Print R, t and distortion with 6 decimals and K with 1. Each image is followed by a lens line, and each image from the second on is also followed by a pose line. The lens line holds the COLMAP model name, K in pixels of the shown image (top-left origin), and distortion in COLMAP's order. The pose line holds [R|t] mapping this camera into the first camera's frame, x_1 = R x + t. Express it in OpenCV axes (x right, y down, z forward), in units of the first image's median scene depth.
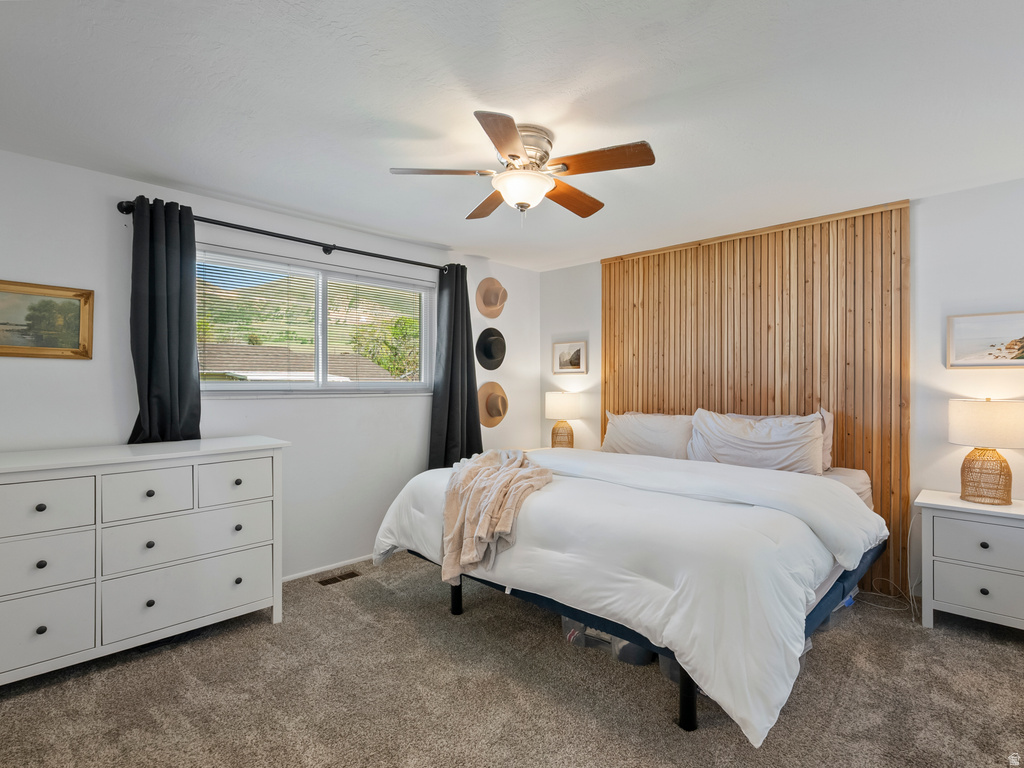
lens RADIAL K [[525.9, 0, 515.6], [0, 525.9, 379.3], [0, 0, 1]] dist [-0.007038, 0.002179]
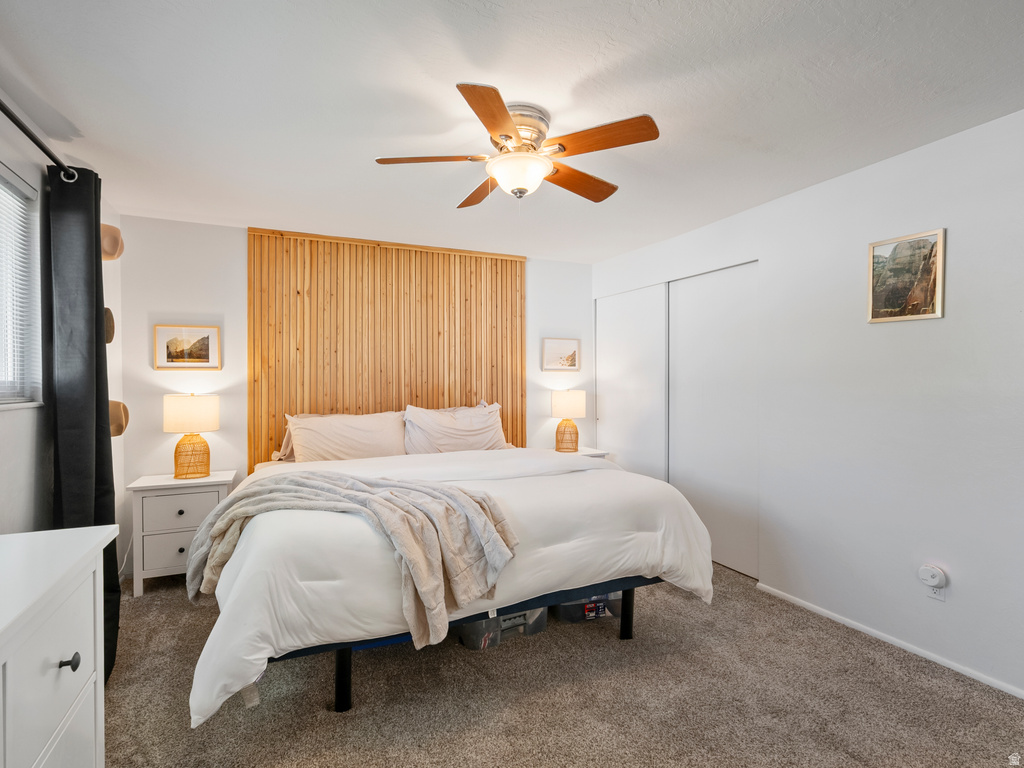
lens RADIAL K [[525.9, 0, 515.6], [0, 525.9, 379.3], [0, 0, 1]] dist [-0.007038, 0.002179]
pose [[0.349821, -0.001740, 0.936815, -0.557806], [-0.004319, 0.999985, 0.003470, -0.001249], [-0.936807, -0.005260, 0.349808, 0.431530]]
